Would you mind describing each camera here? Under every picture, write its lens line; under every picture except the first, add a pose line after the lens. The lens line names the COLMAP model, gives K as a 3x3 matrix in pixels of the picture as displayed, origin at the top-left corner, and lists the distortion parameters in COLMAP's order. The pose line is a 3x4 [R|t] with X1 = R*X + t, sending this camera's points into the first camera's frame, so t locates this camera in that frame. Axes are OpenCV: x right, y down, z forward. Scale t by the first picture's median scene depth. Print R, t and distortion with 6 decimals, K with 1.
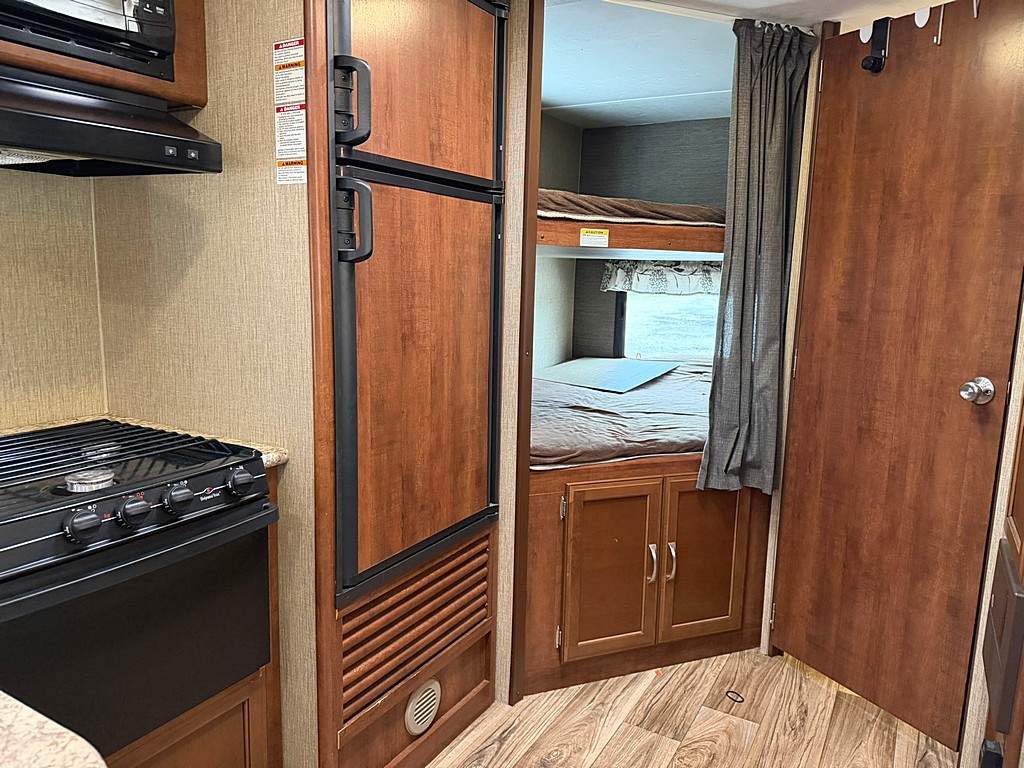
lens RADIAL K [[714.8, 0, 507.1], [0, 714.8, 379.3], [0, 0, 1]] dist [0.087942, -0.128105]
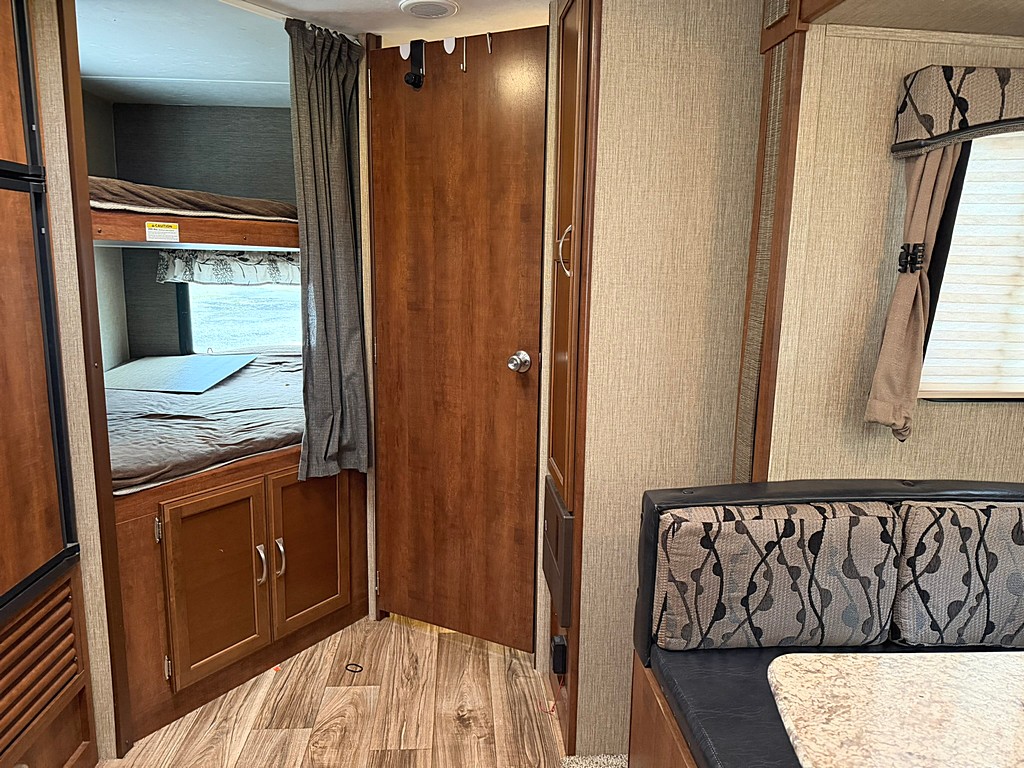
lens RADIAL K [[714.8, 0, 507.1], [0, 714.8, 379.3], [0, 0, 1]] dist [0.087942, -0.128105]
pose [[0.825498, -0.105971, 0.554367, -0.050650], [0.092561, 0.994336, 0.052243, -0.019162], [-0.556763, 0.008186, 0.830631, -0.011566]]
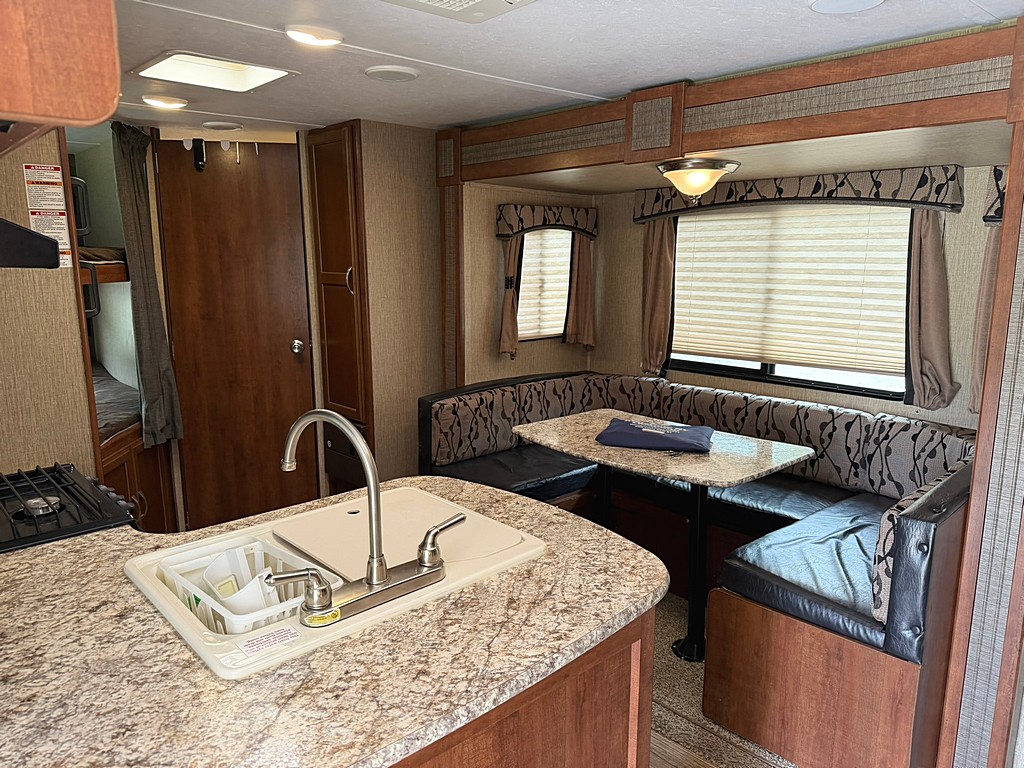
lens RADIAL K [[706.3, 0, 512.0], [0, 706.3, 384.0], [0, 0, 1]] dist [0.088418, -0.137362]
pose [[0.293465, -0.198102, 0.935219, -0.961347], [0.156611, 0.975039, 0.157393, -0.093885], [-0.943054, 0.100276, 0.317165, -0.157523]]
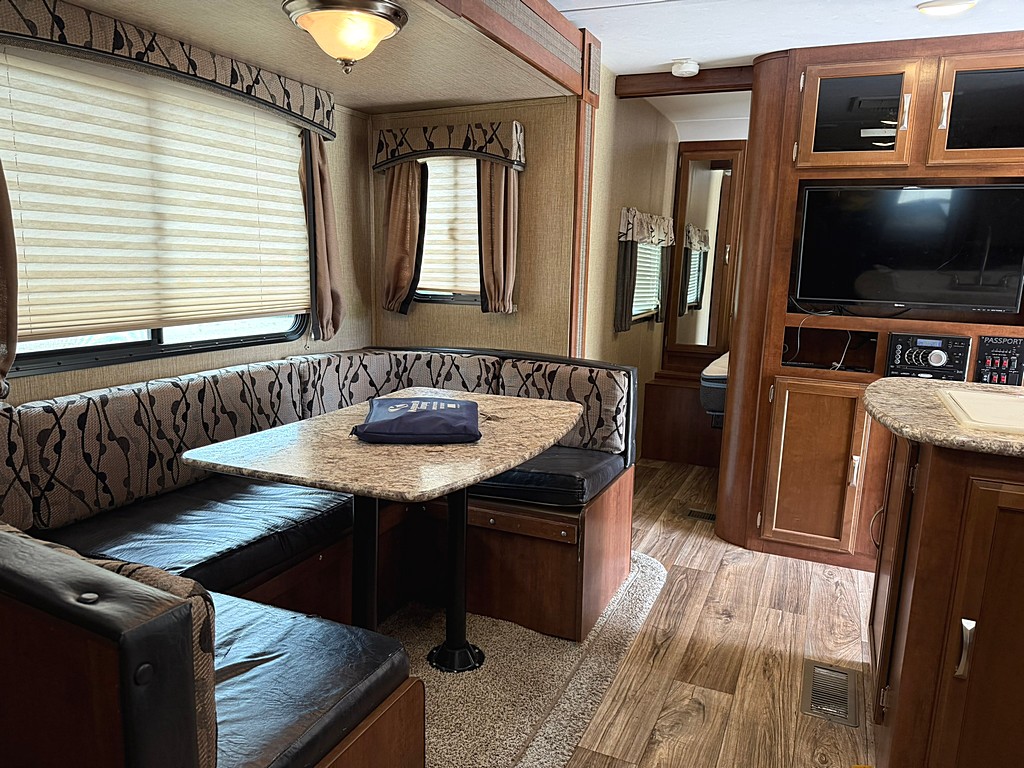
lens RADIAL K [[714.8, 0, 507.1], [0, 714.8, 379.3], [0, 0, 1]] dist [0.087942, -0.128105]
pose [[-0.994140, -0.039667, -0.100556, 0.346780], [-0.069692, 0.946293, 0.315709, -0.098266], [0.082632, 0.320867, -0.943513, 0.907014]]
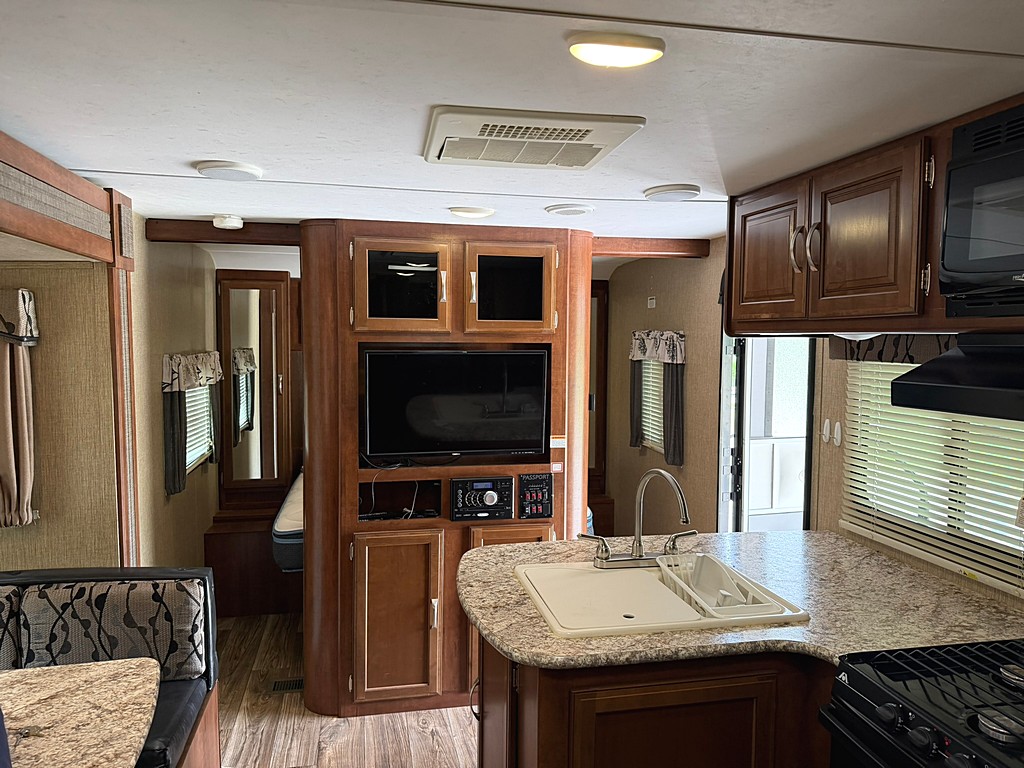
lens RADIAL K [[714.8, 0, 507.1], [0, 714.8, 379.3], [0, 0, 1]] dist [0.087942, -0.128105]
pose [[-0.748382, 0.009988, -0.663193, 0.388380], [-0.130160, 0.978233, 0.161613, -0.261962], [0.650371, 0.207269, -0.730792, 0.760271]]
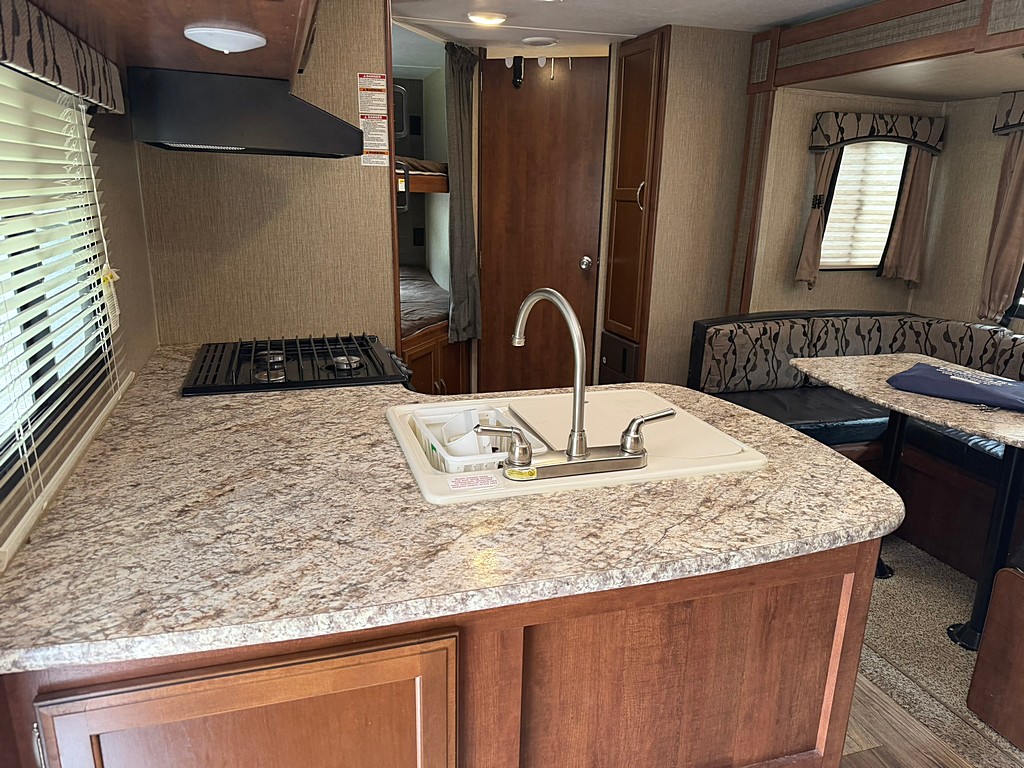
lens RADIAL K [[710.3, 0, 512.0], [0, 710.3, 384.0], [0, 0, 1]] dist [0.085621, -0.126400]
pose [[0.672809, -0.210338, 0.709286, -0.938508], [0.113773, 0.976744, 0.181730, -0.037685], [-0.731016, -0.041572, 0.681093, -0.226508]]
